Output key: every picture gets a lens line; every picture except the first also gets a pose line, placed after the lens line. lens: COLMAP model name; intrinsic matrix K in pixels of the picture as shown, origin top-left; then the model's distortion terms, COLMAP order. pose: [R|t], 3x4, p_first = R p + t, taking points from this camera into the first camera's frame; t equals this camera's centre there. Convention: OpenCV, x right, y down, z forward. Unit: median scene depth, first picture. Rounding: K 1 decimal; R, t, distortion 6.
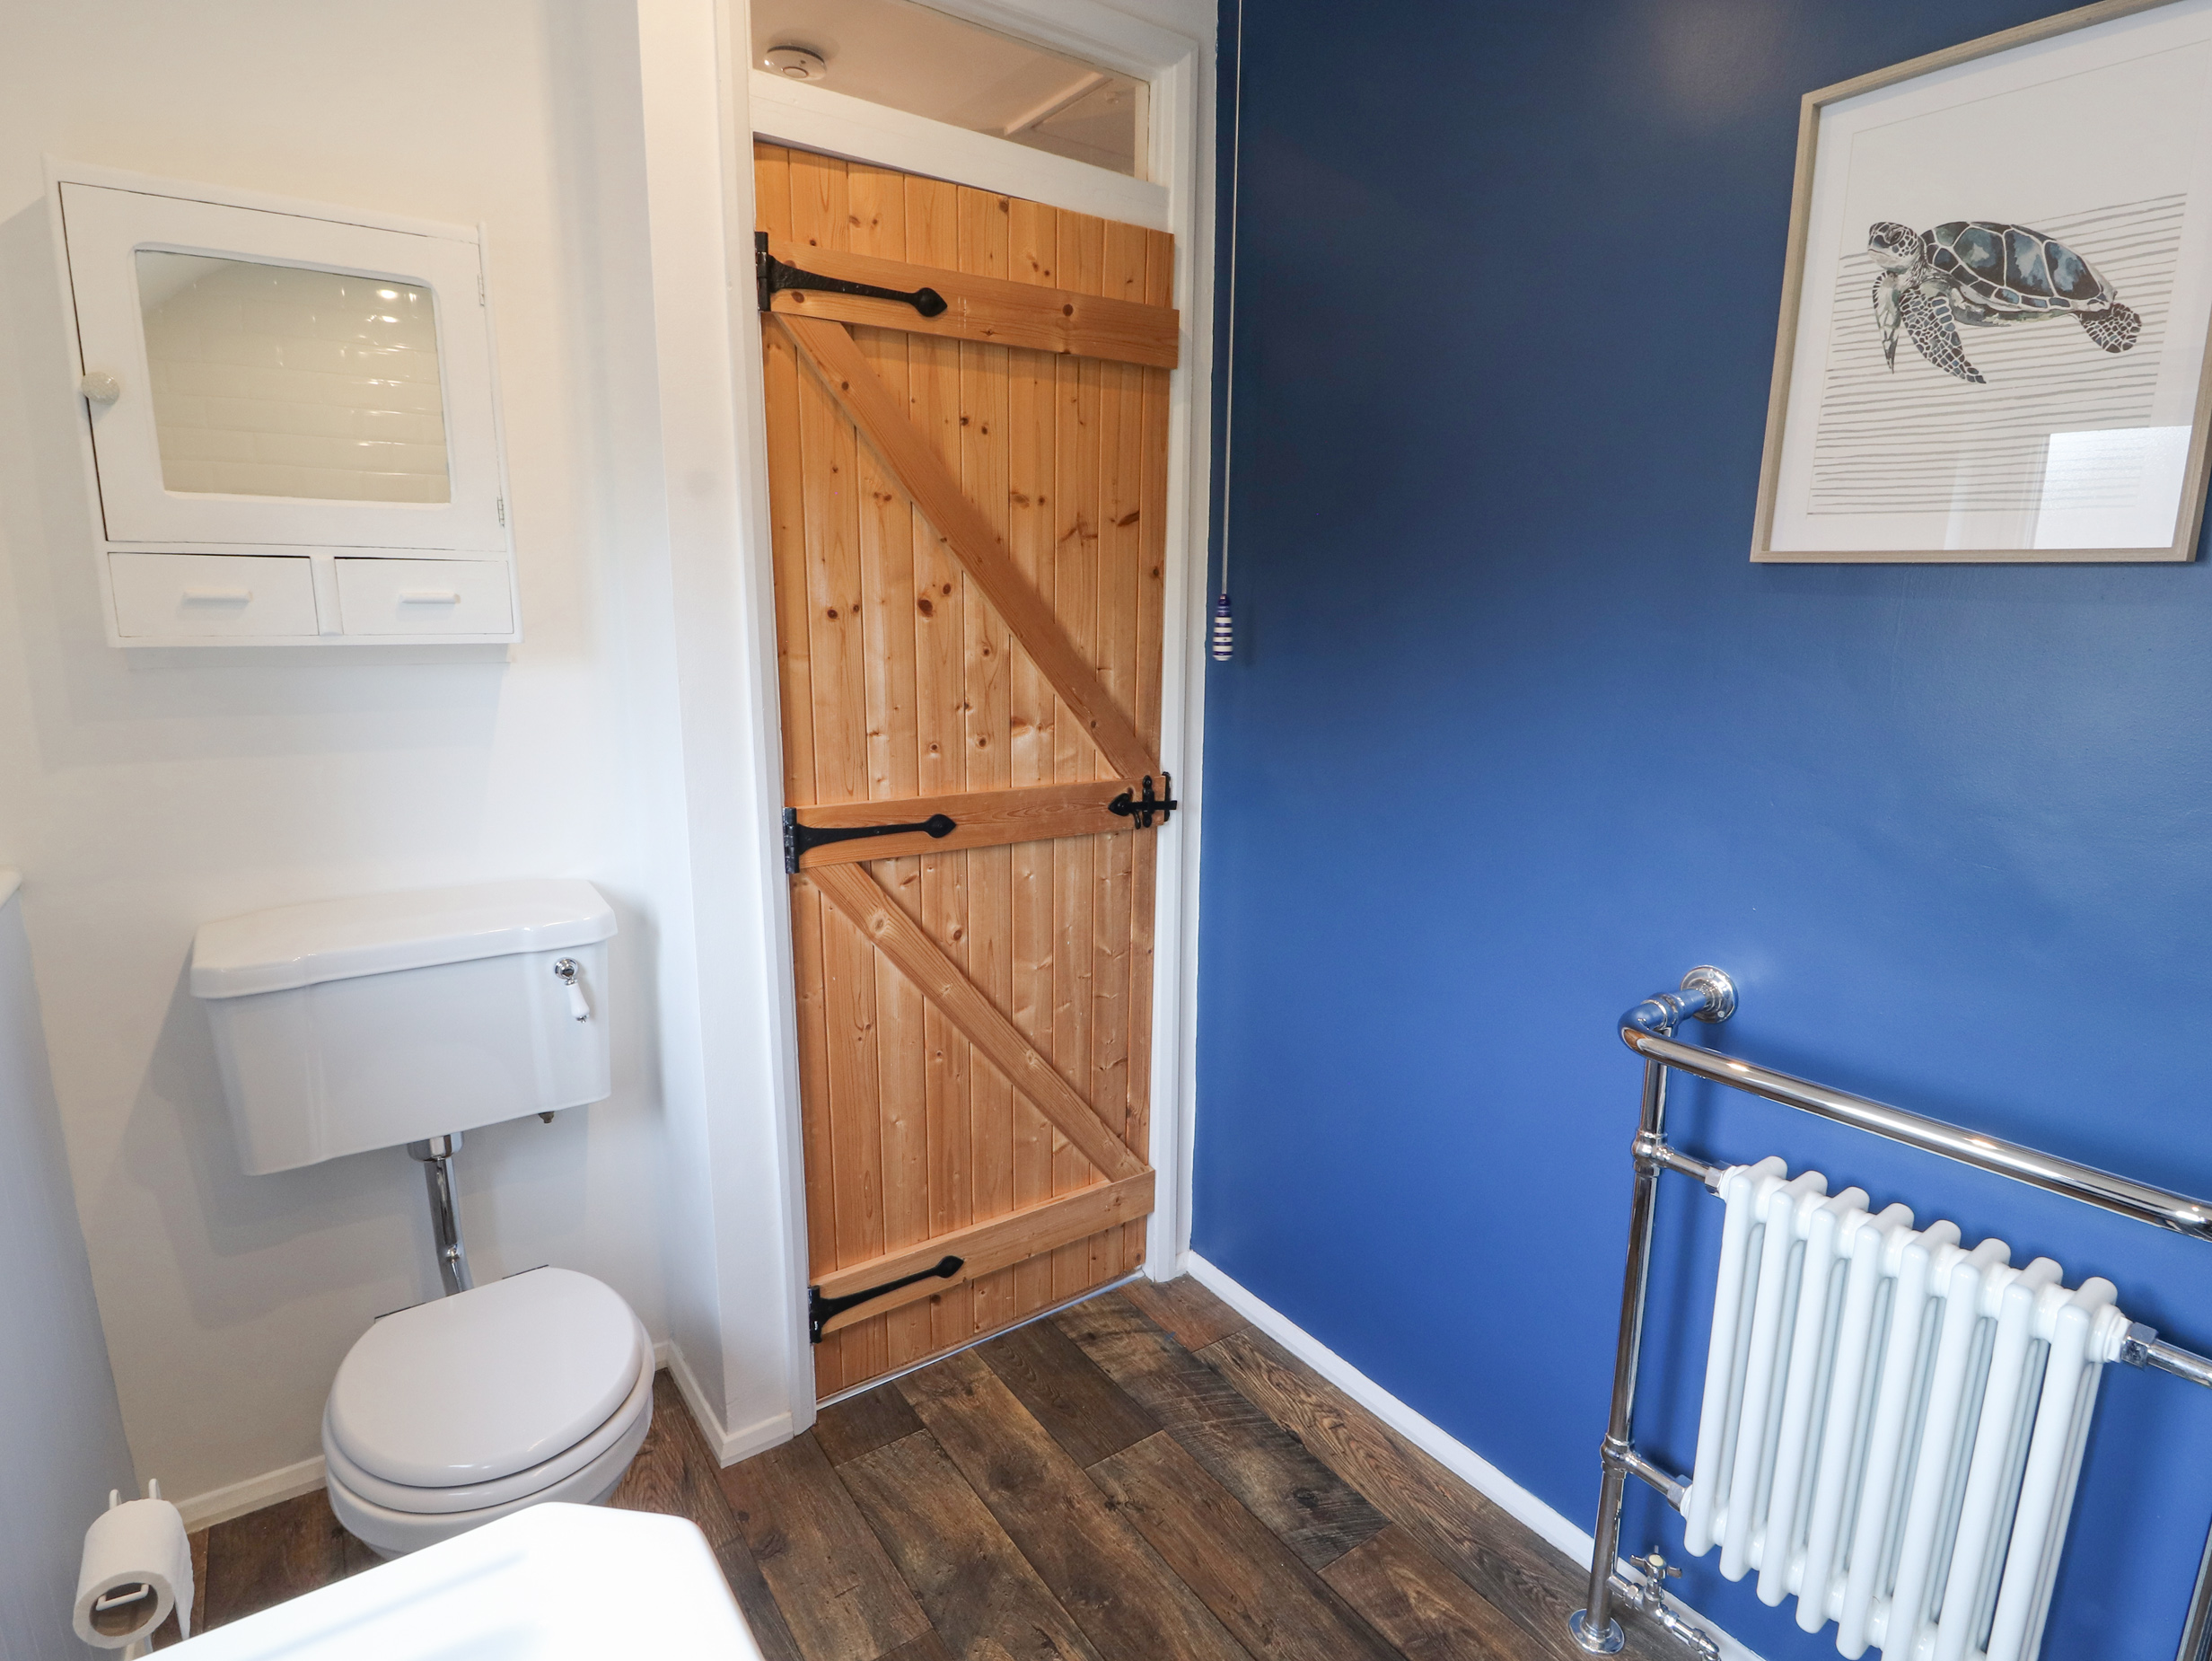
lens RADIAL K [[1142.2, 0, 1137.7], [0, 1142.2, 826.5], [0, 0, 1]] dist [0.005735, -0.015705]
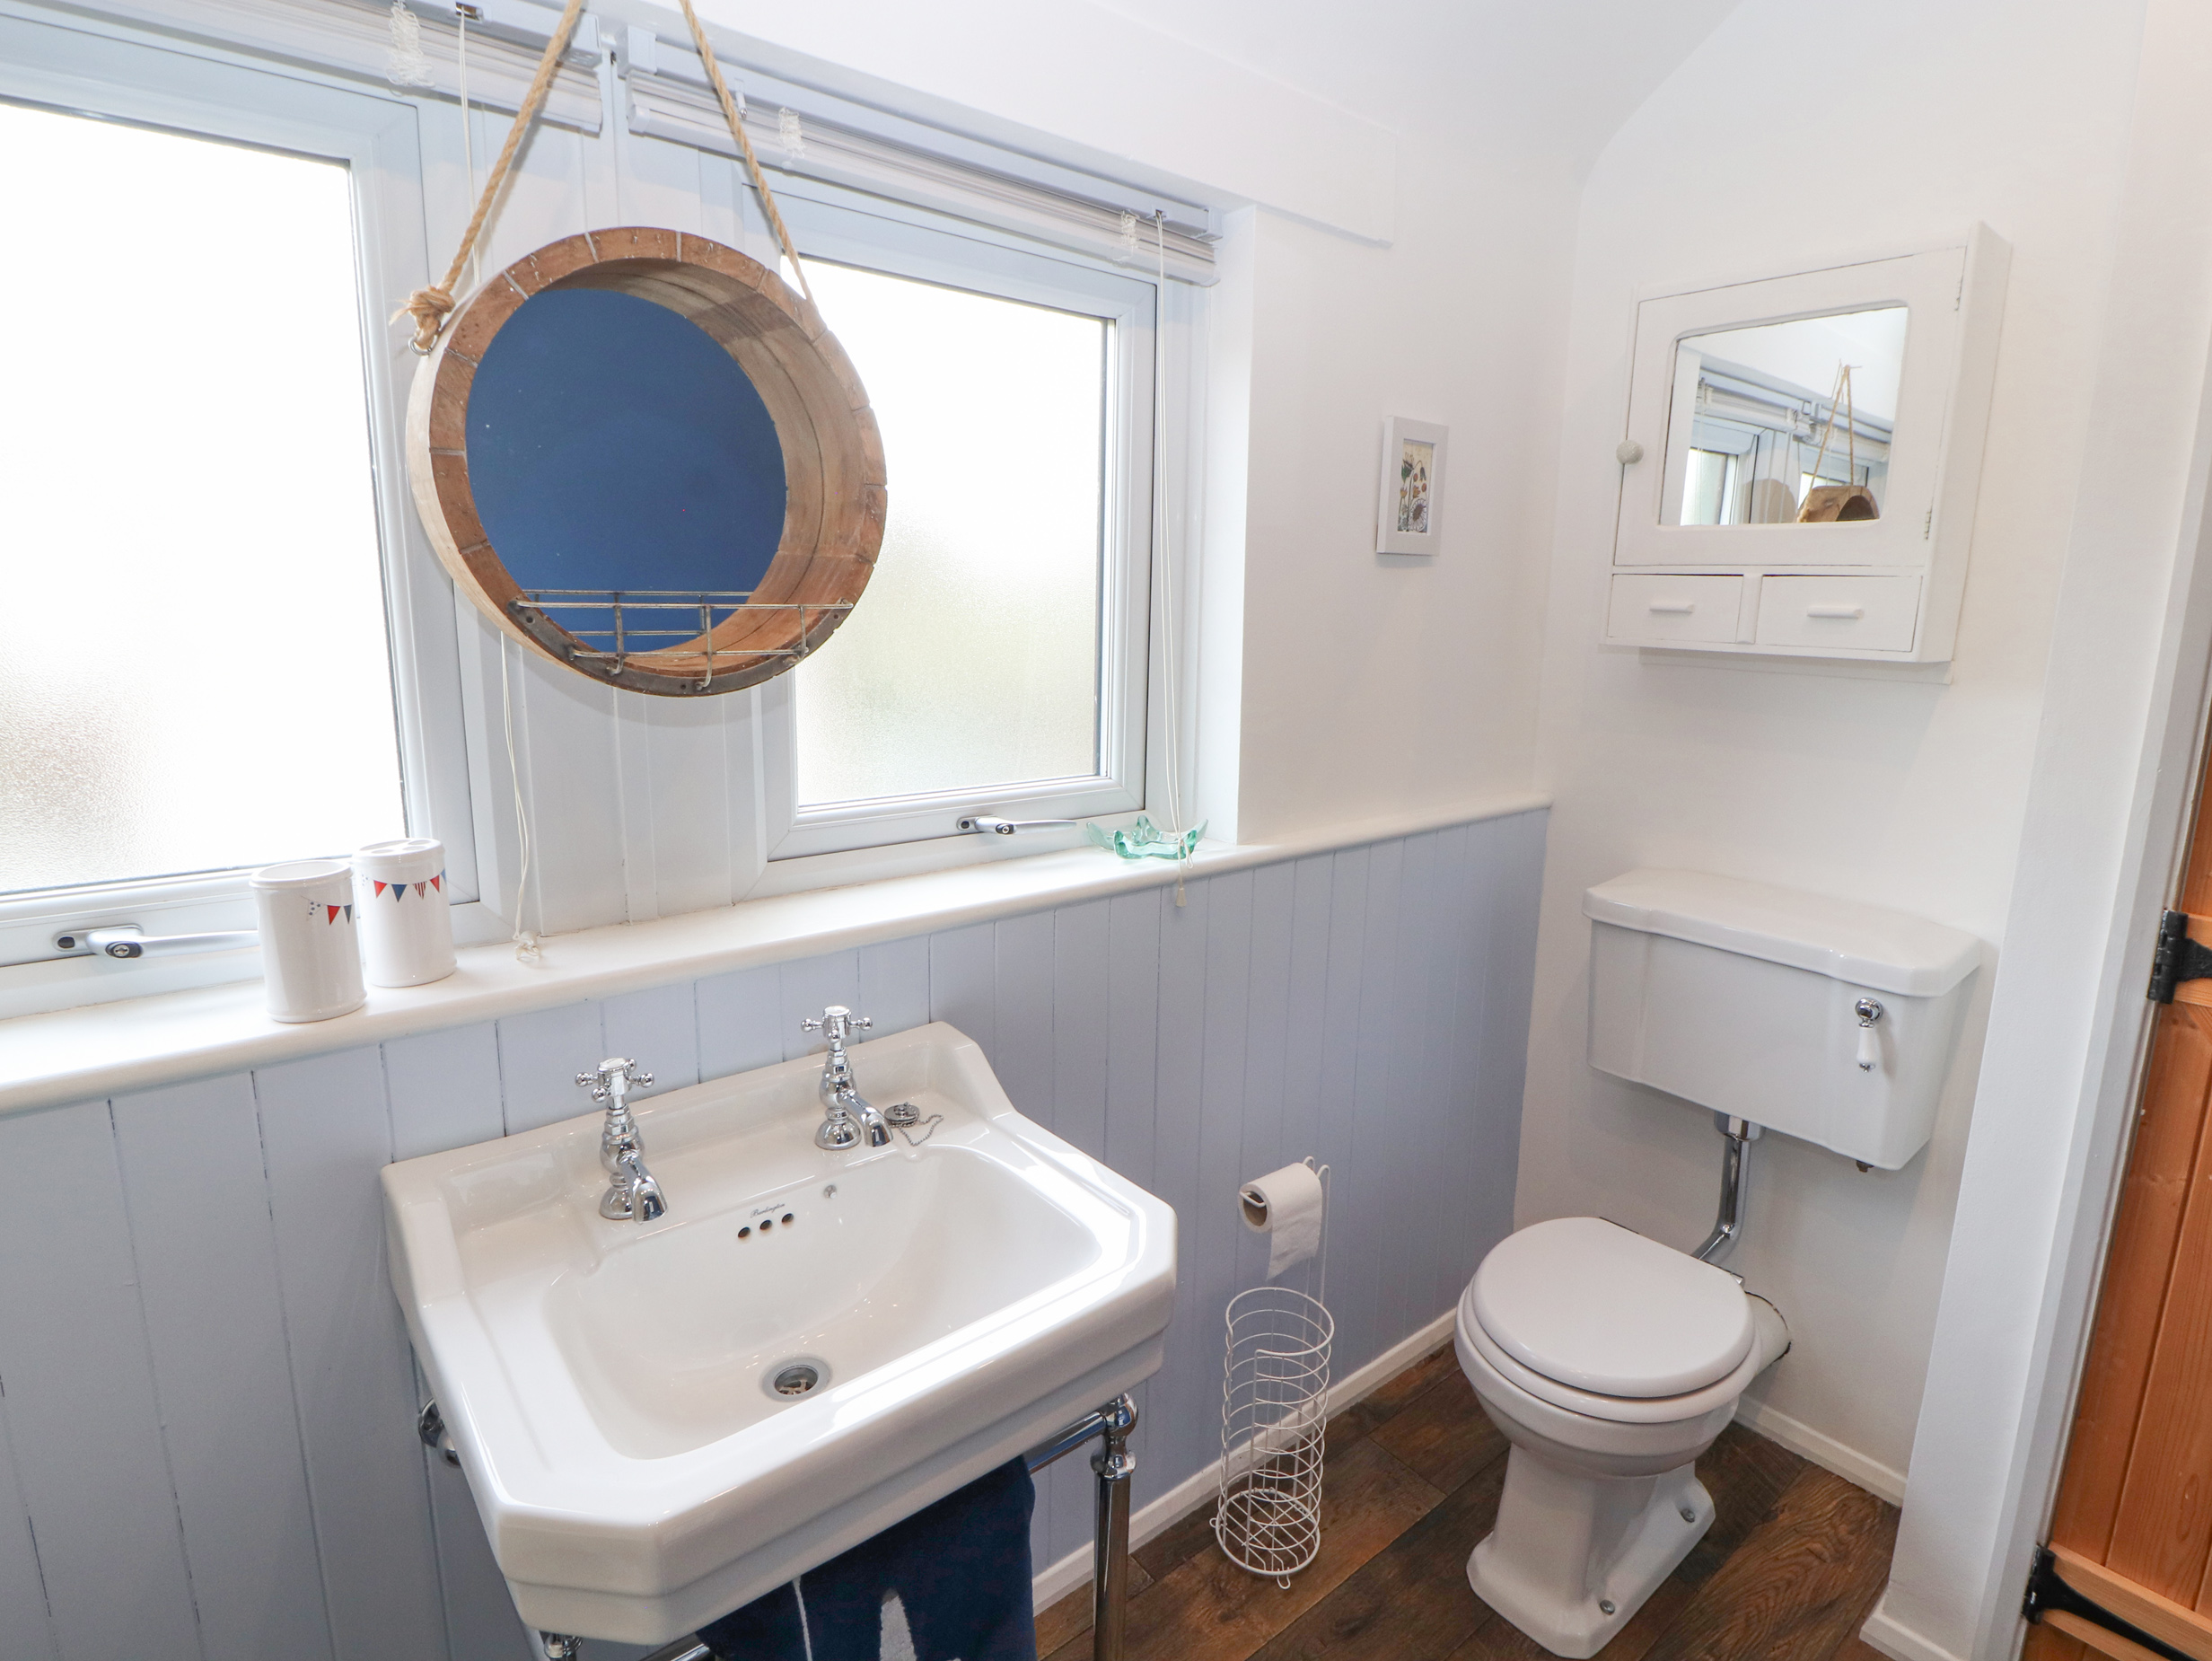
lens RADIAL K [[1156.6, 0, 1143.0], [0, 1156.6, 807.9], [0, 0, 1]] dist [0.002841, -0.009751]
pose [[0.086598, 0.175727, -0.980623, 0.342391], [-0.217268, 0.963958, 0.153554, -0.050323], [0.972263, 0.199761, 0.121657, 0.276315]]
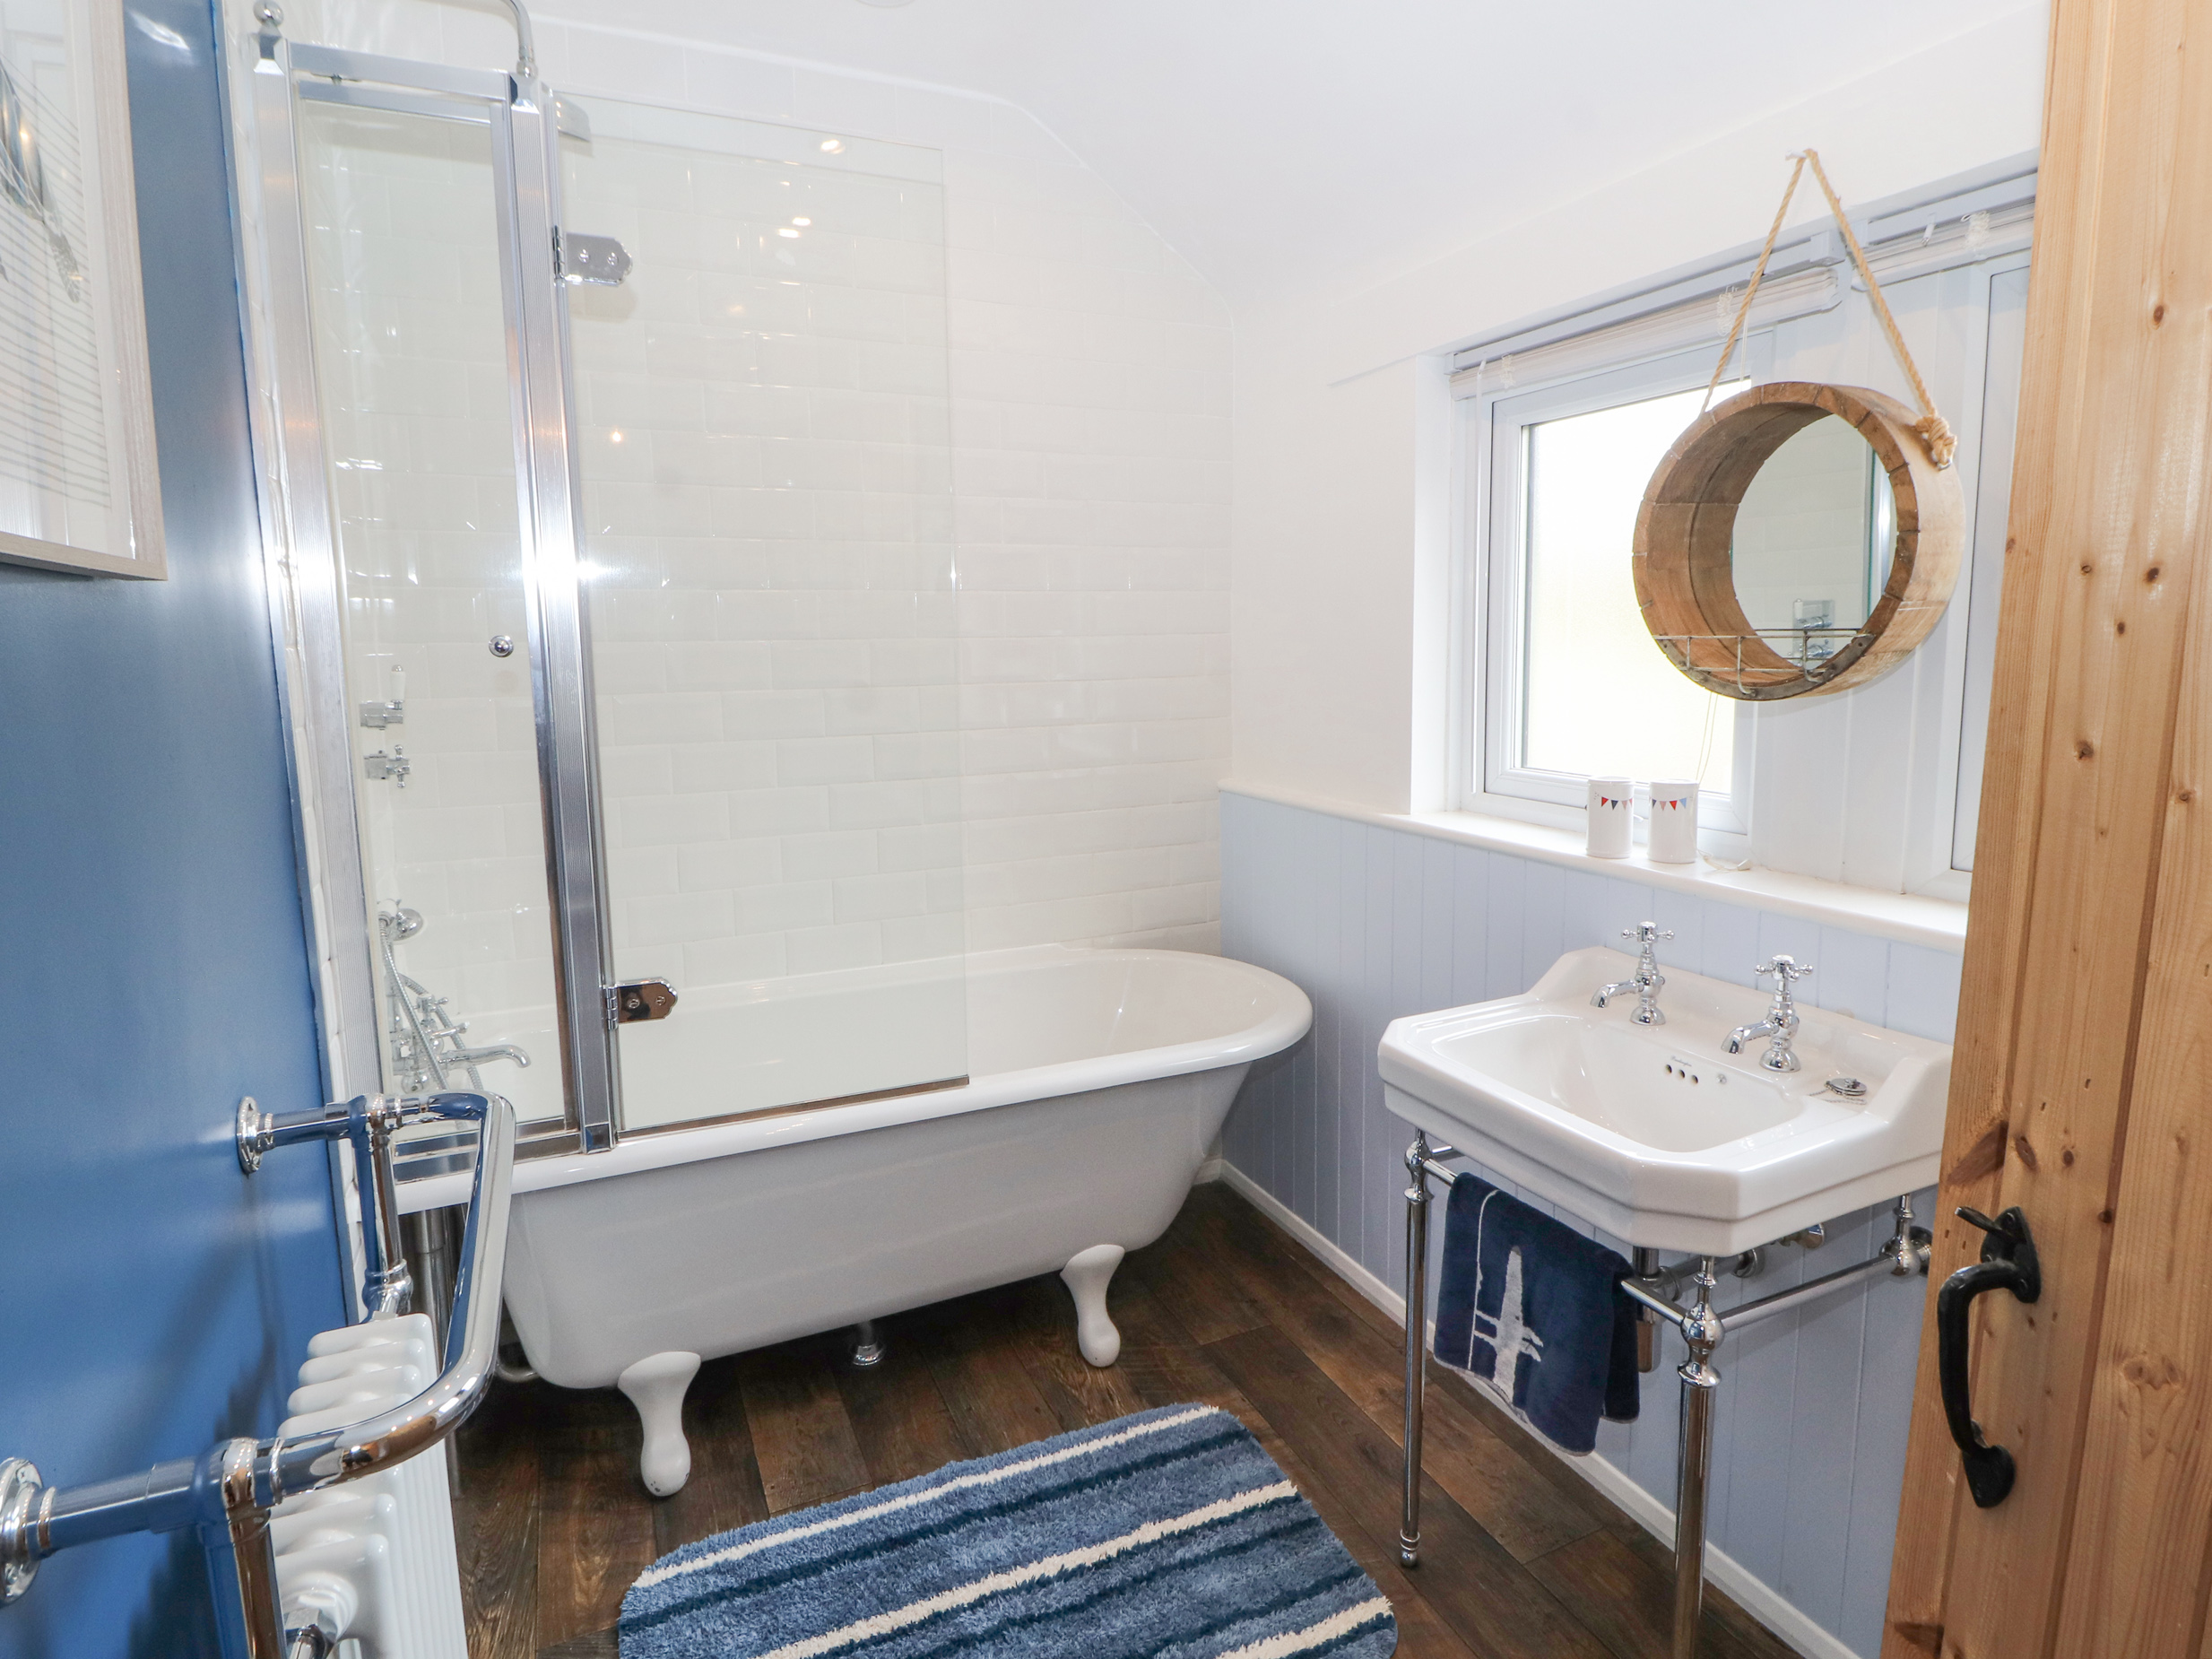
lens RADIAL K [[1142.2, 0, 1137.7], [0, 1142.2, 825.5], [0, 0, 1]] dist [0.005735, -0.015705]
pose [[-0.980234, -0.023584, 0.196432, -0.078499], [0.046432, 0.937715, 0.344288, -0.216588], [-0.192317, 0.346603, -0.918085, 1.159446]]
